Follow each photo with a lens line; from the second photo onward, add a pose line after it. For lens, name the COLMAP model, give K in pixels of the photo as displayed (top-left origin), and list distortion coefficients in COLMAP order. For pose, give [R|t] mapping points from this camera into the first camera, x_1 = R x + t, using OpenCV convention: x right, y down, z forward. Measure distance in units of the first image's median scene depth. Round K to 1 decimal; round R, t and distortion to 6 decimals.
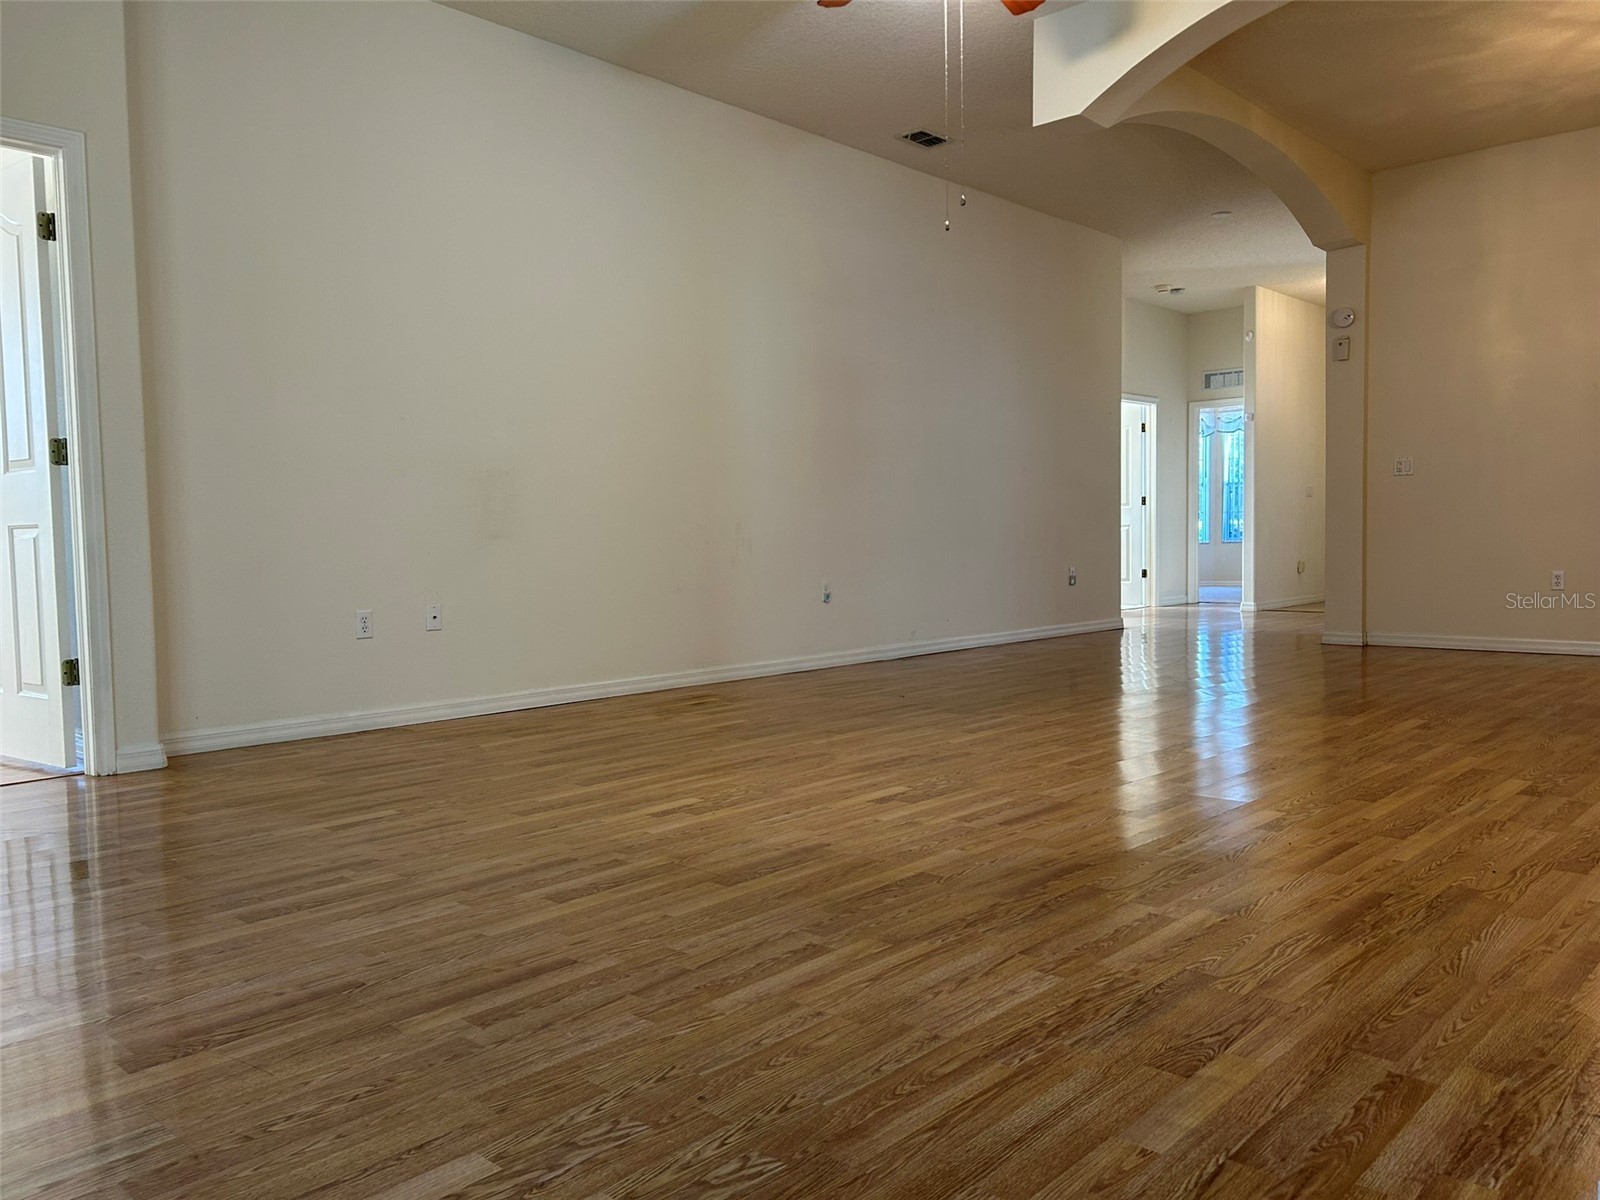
lens RADIAL K [[1180.4, 0, 800.0], [0, 1180.4, 600.0], [0, 0, 1]] dist [0.040596, -0.004601]
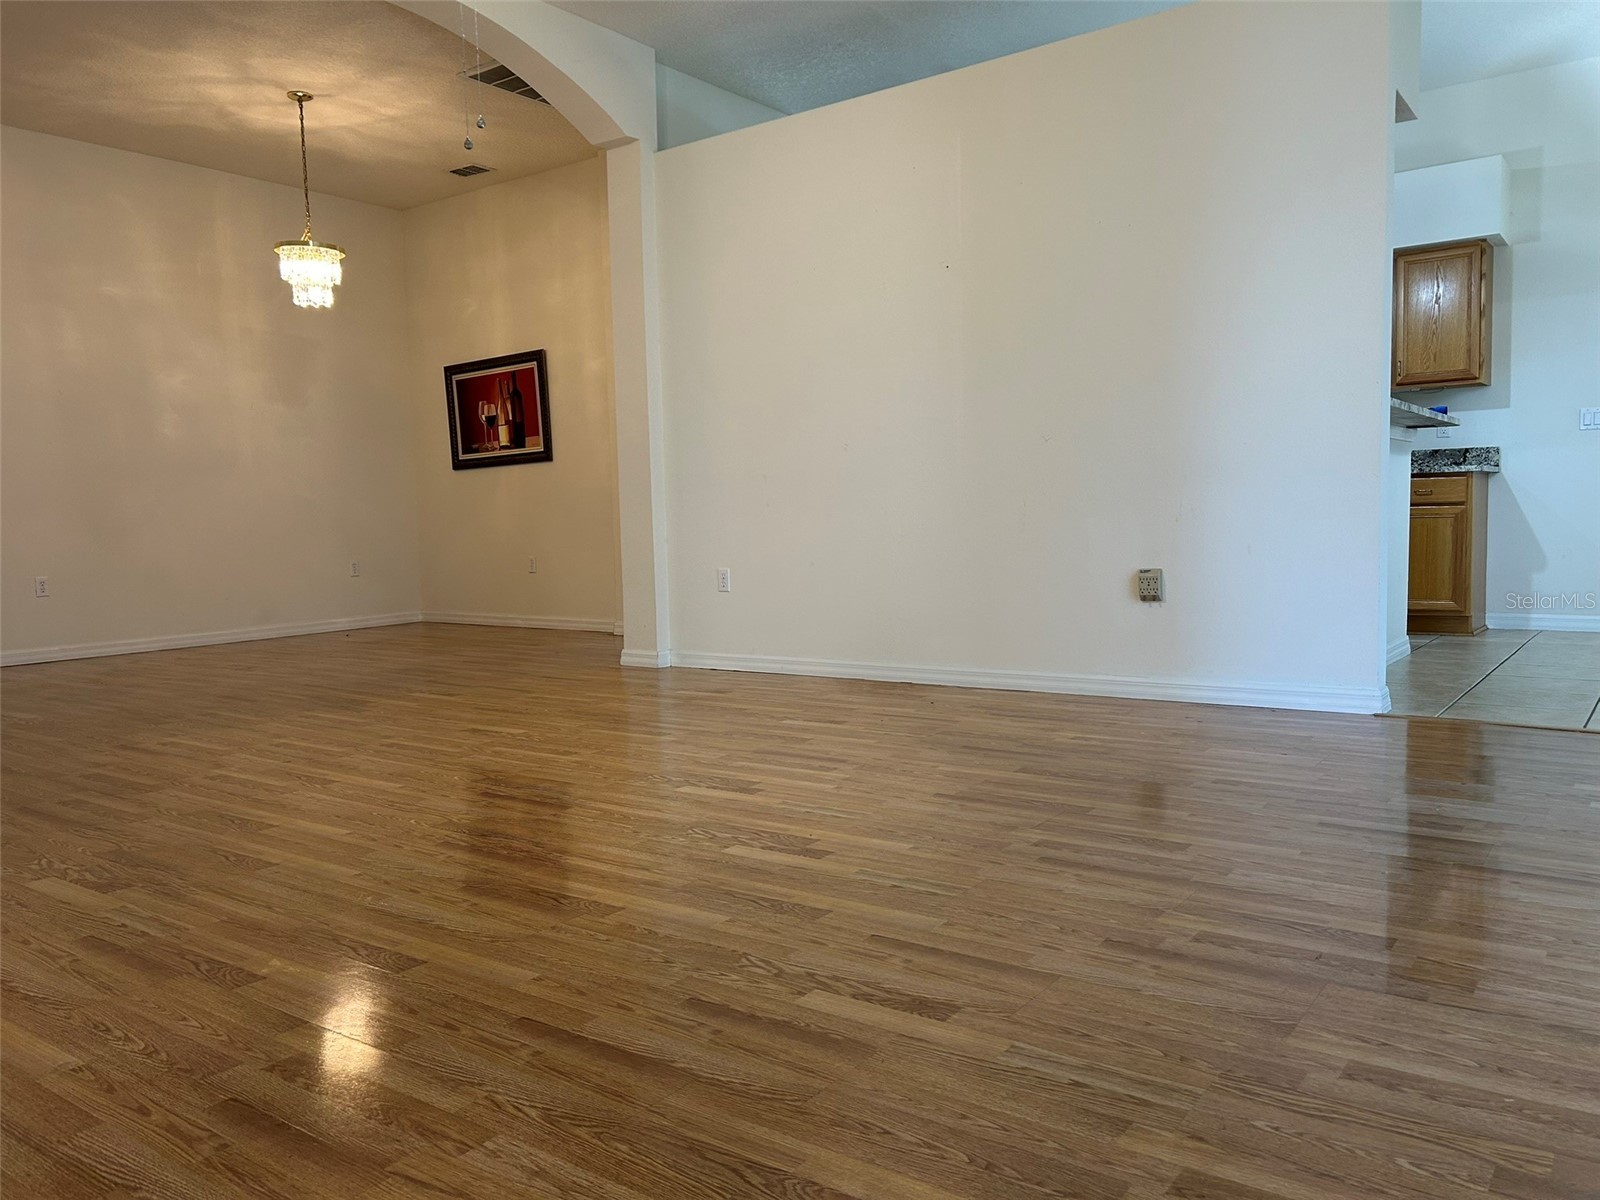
lens RADIAL K [[1215.2, 0, 800.0], [0, 1215.2, 600.0], [0, 0, 1]] dist [0.010739, 0.008742]
pose [[-0.121300, -0.047405, 0.991483, -1.096498], [0.075284, 0.995543, 0.056809, -0.040028], [-0.989757, 0.081534, -0.117191, 1.312878]]
